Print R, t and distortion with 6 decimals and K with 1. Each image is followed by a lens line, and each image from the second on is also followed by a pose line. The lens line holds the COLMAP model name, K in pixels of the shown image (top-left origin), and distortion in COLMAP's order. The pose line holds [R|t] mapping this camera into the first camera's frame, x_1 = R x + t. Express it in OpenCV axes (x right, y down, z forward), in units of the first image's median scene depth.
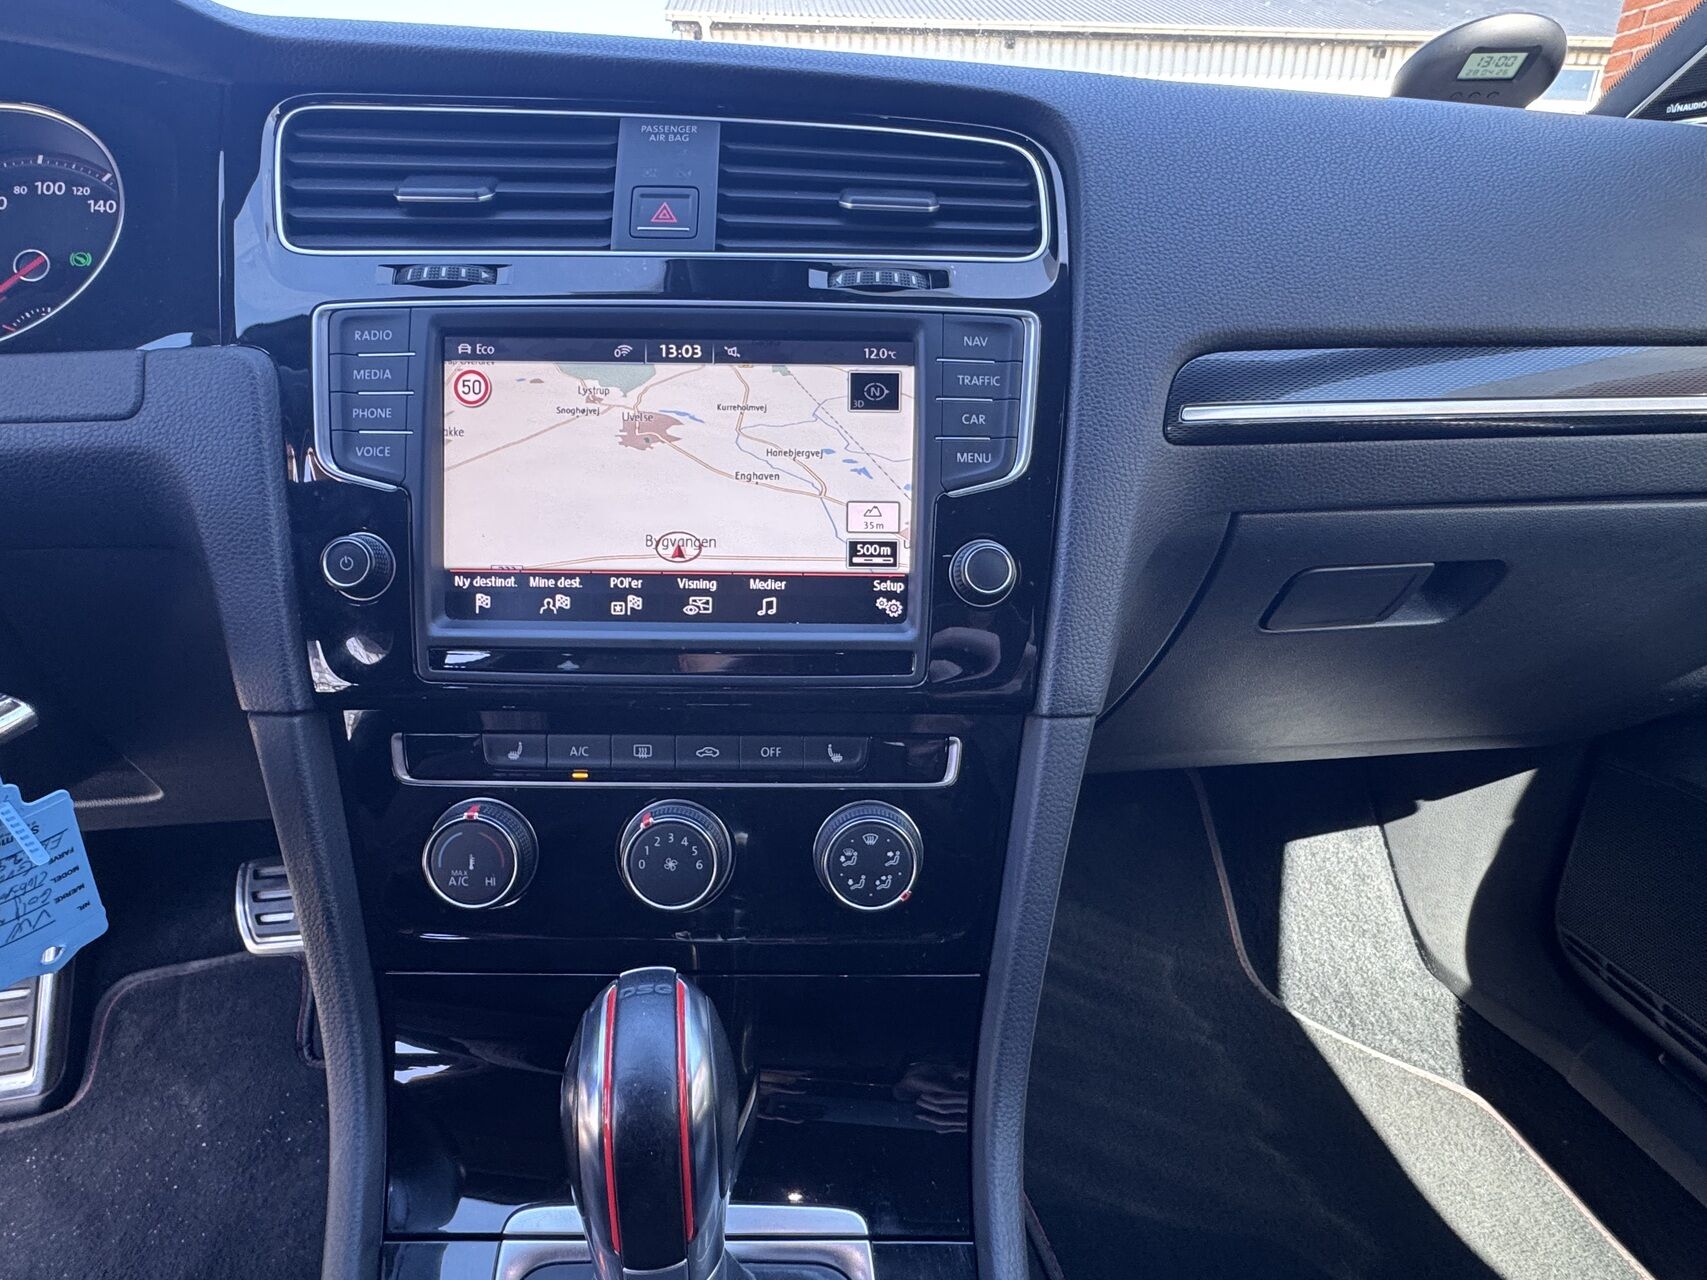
lens RADIAL K [[922.4, 0, 823.9], [0, 922.4, 634.9], [0, 0, 1]] dist [-0.001916, -0.000830]
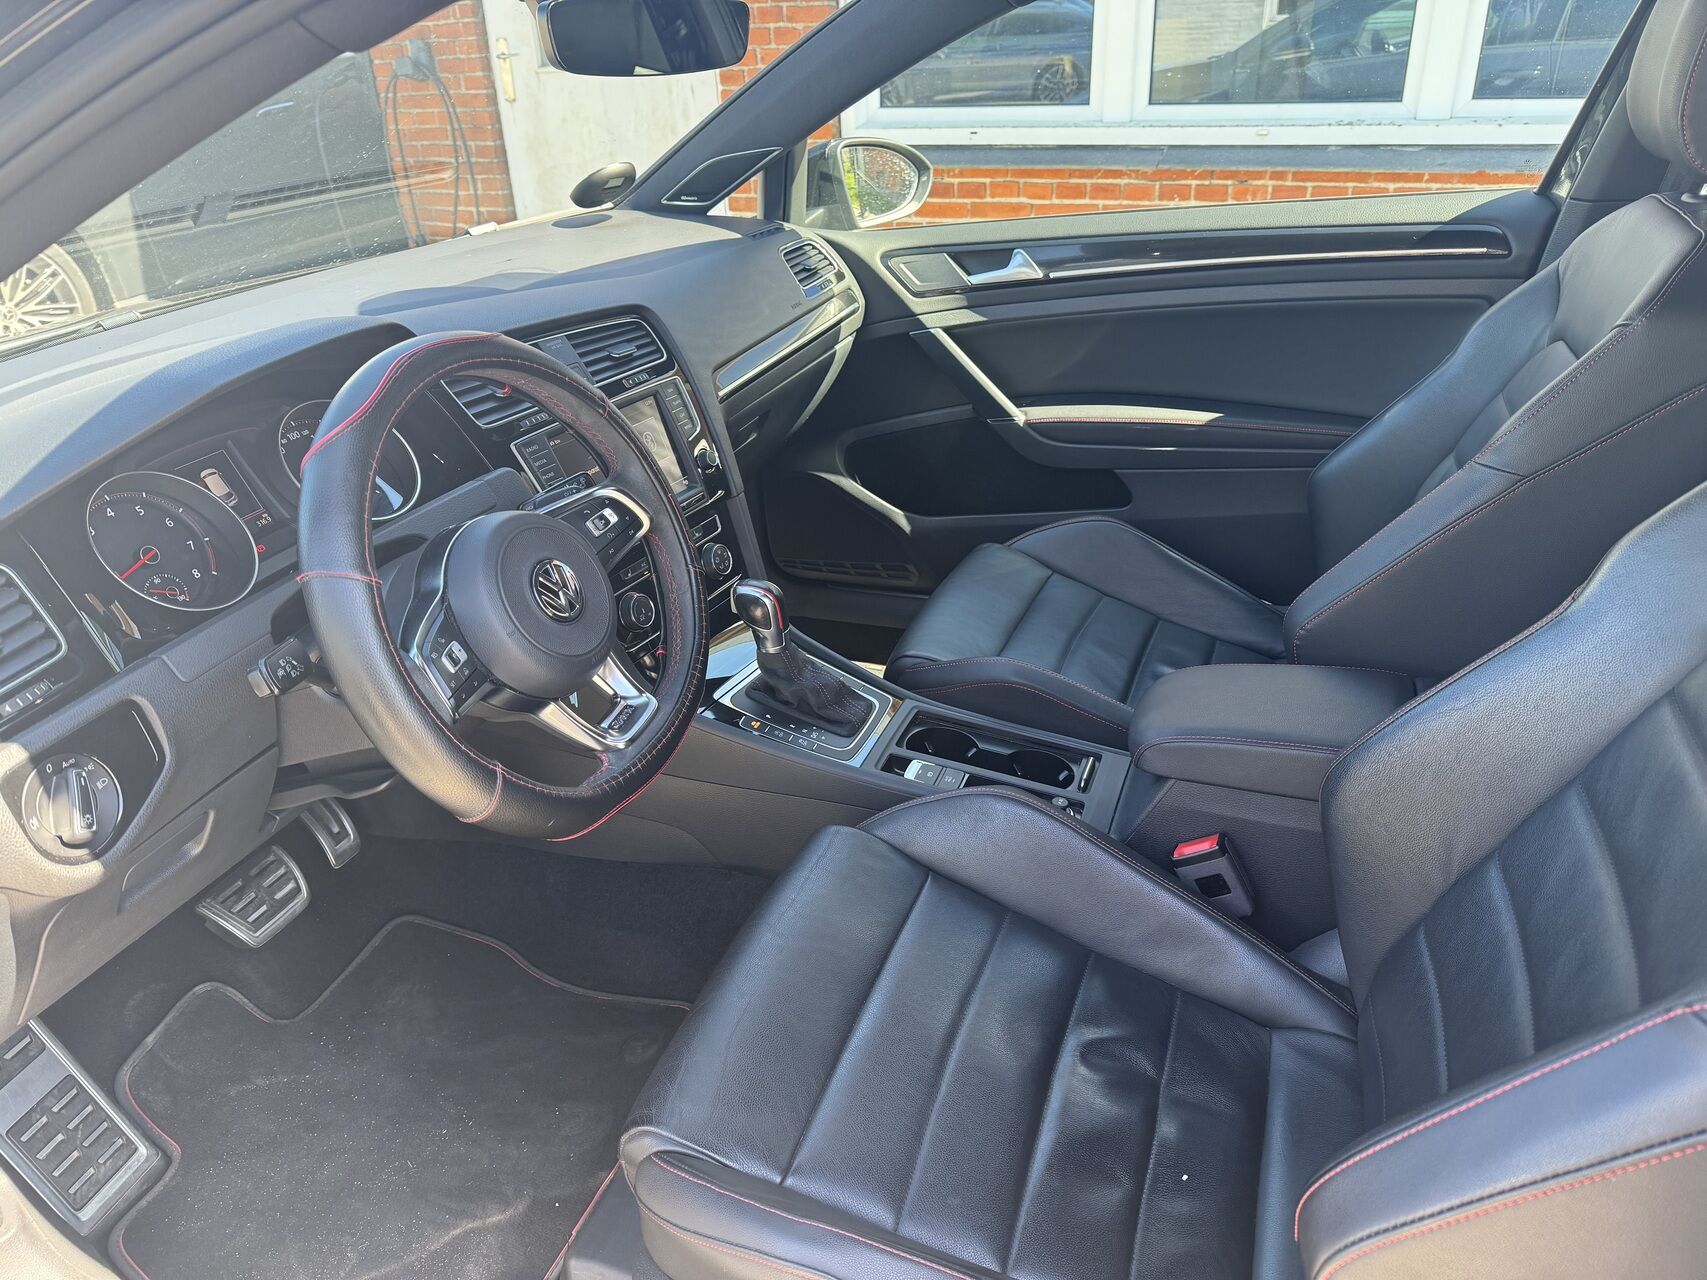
lens RADIAL K [[1194.8, 0, 855.7], [0, 1194.8, 648.1], [0, 0, 1]] dist [0.148205, -0.206435]
pose [[0.486212, -0.434986, 0.757882, -2.848897], [0.373044, 0.887620, 0.270126, -0.399458], [-0.790212, 0.151385, 0.593841, -1.675600]]
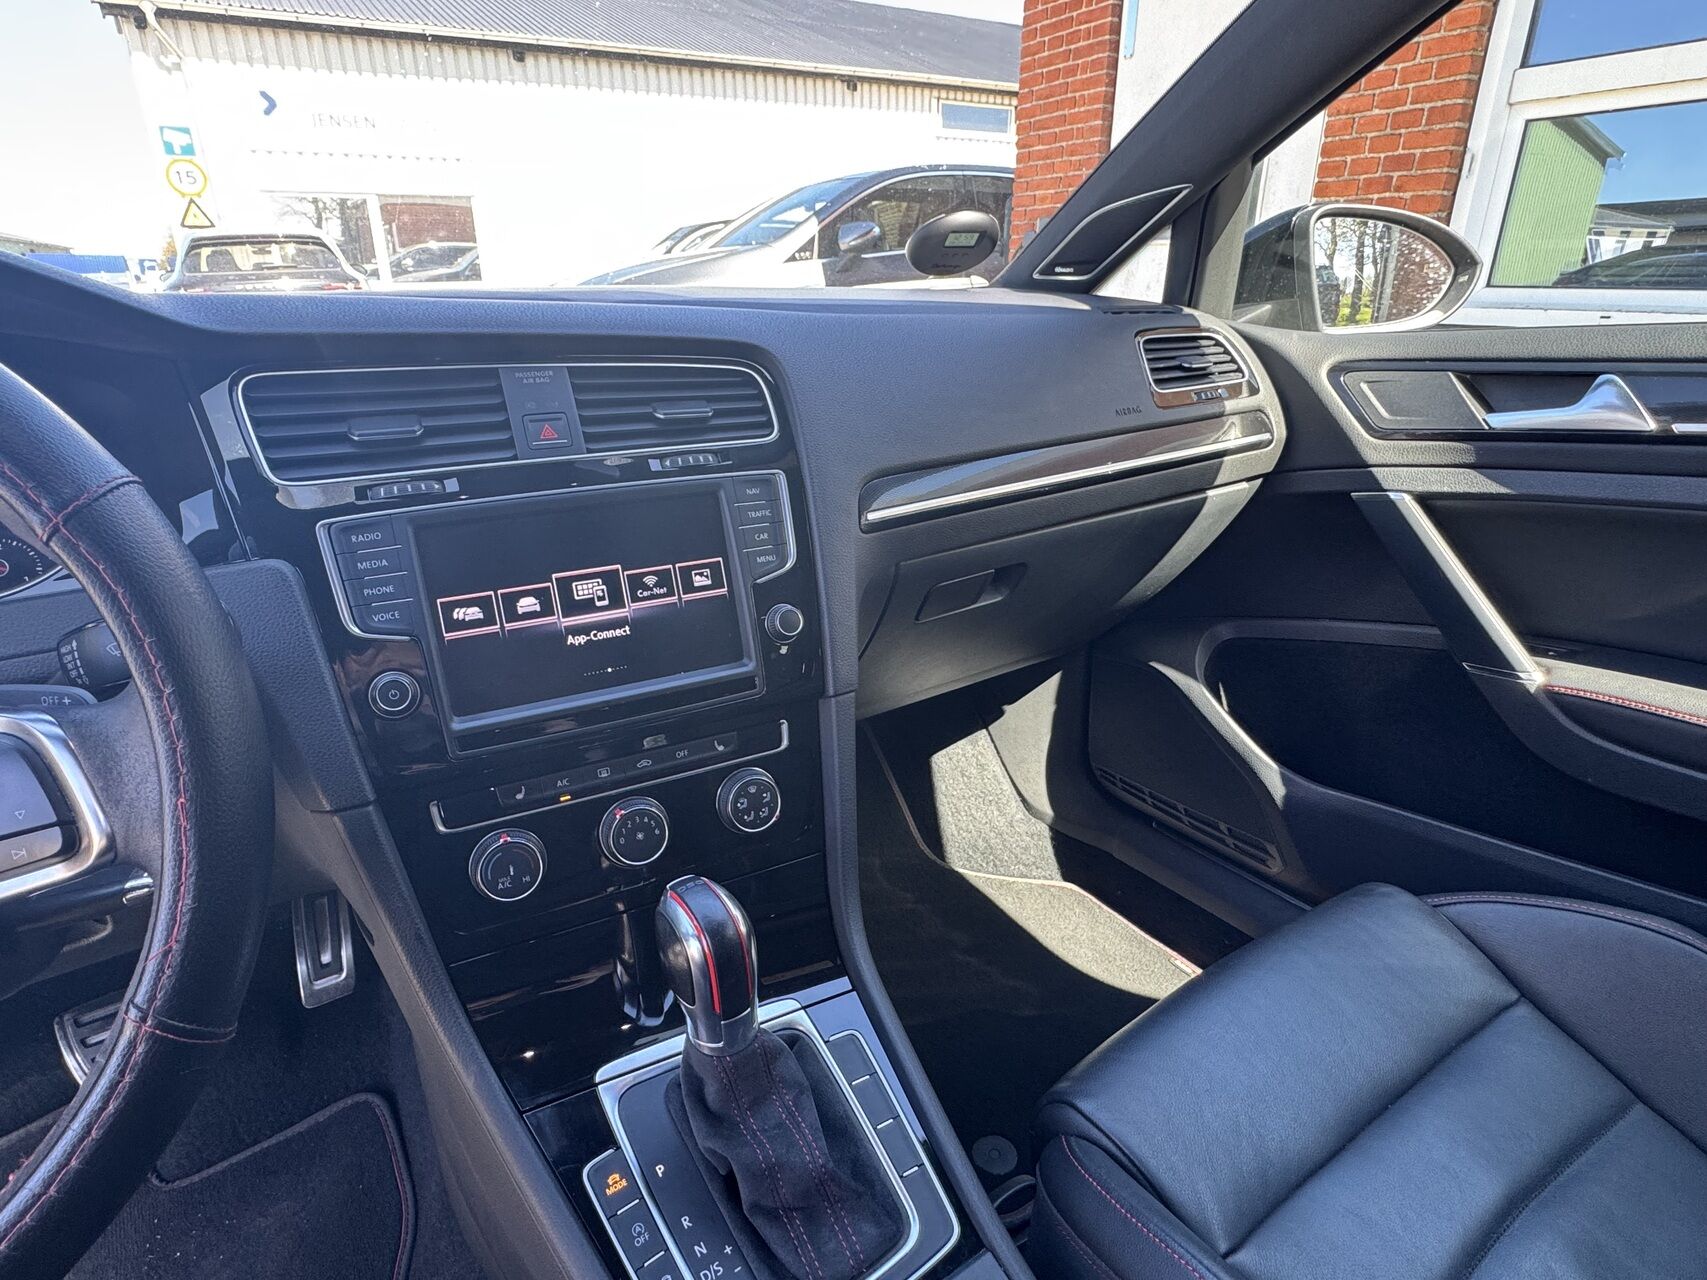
lens RADIAL K [[923.6, 0, 835.6], [0, 923.6, 635.8], [0, 0, 1]] dist [-0.003253, -0.000372]
pose [[0.894804, -0.185026, 0.406314, -0.433878], [0.186651, 0.981766, 0.036022, -0.084806], [-0.405570, 0.043607, 0.913023, -0.601826]]
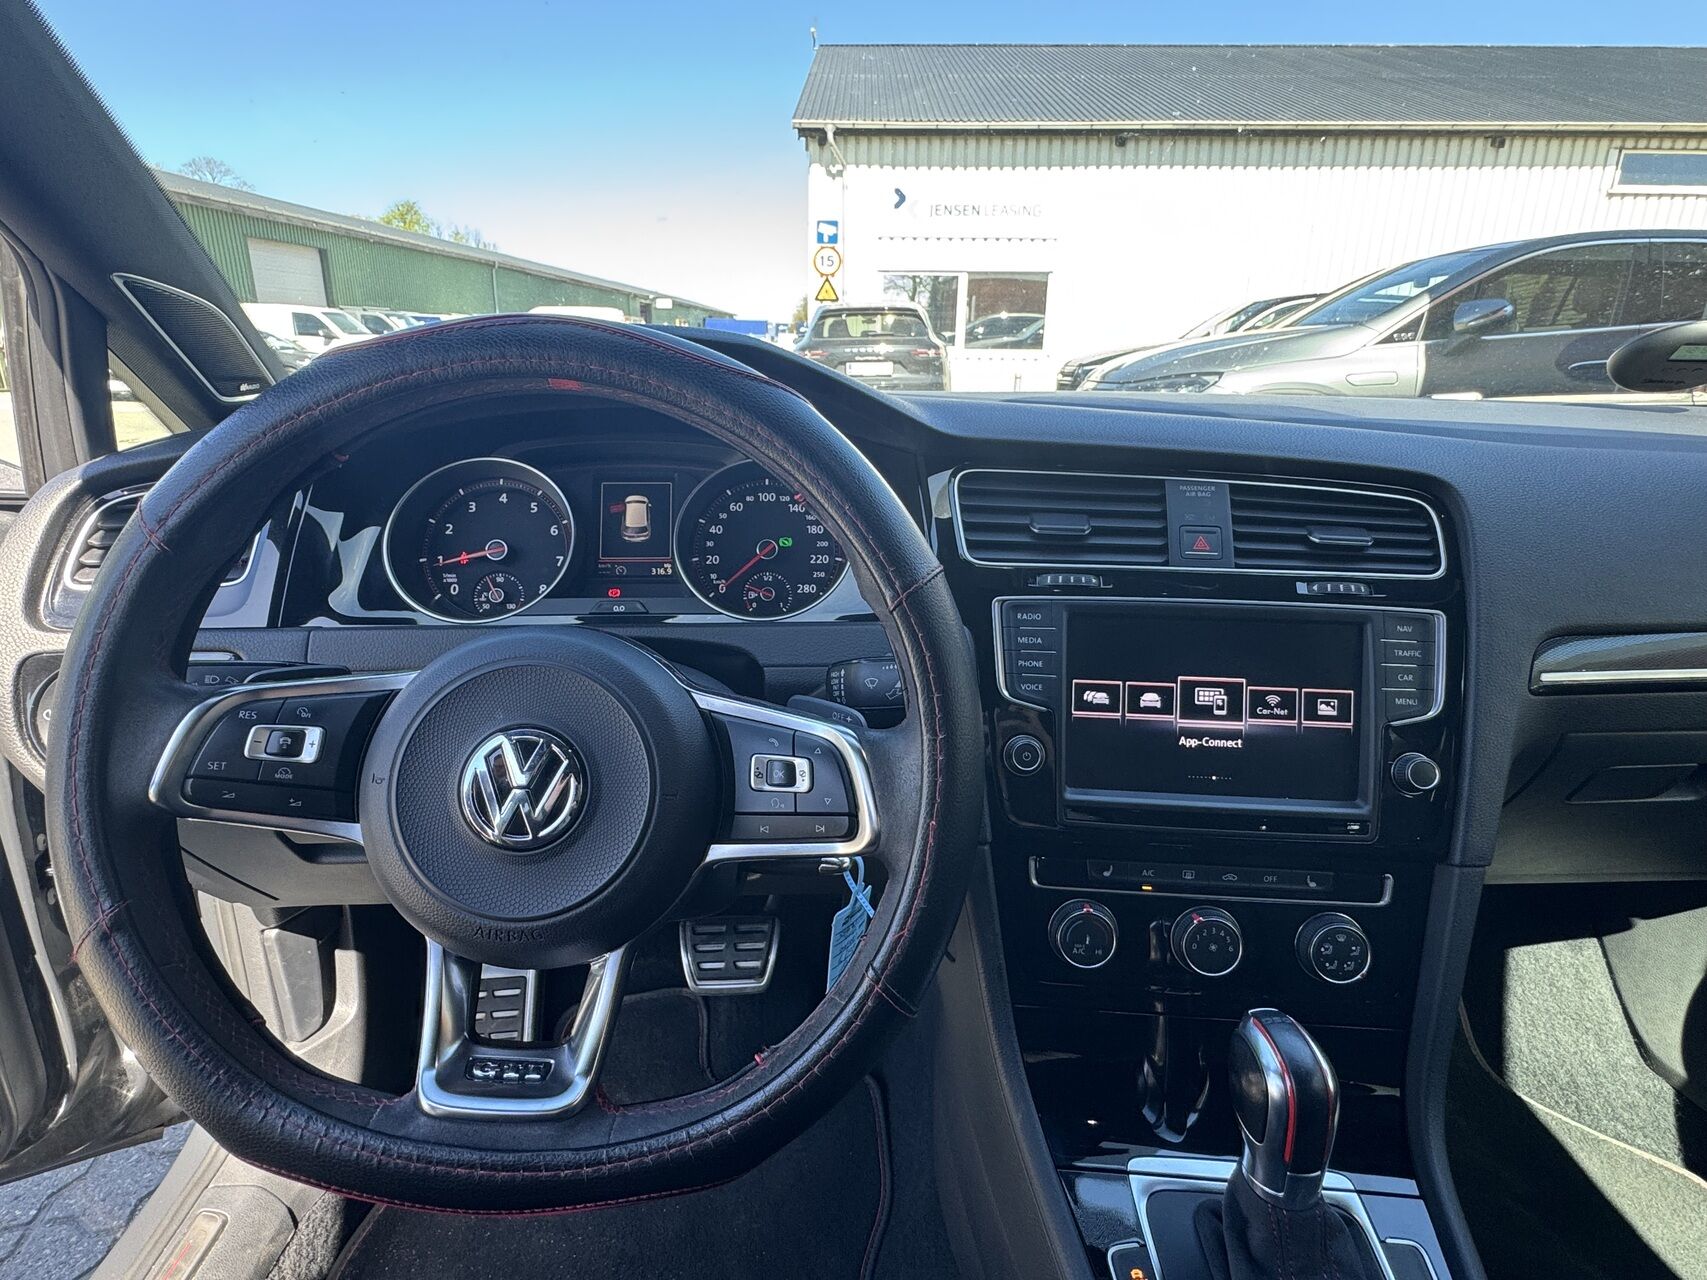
lens RADIAL K [[921.9, 0, 831.8], [0, 921.9, 637.4], [0, 0, 1]] dist [-0.001699, -0.000924]
pose [[0.995917, 0.025678, -0.086545, -0.680771], [-0.031682, 0.997132, -0.068732, -0.155545], [0.084532, 0.071193, 0.993874, -0.677170]]
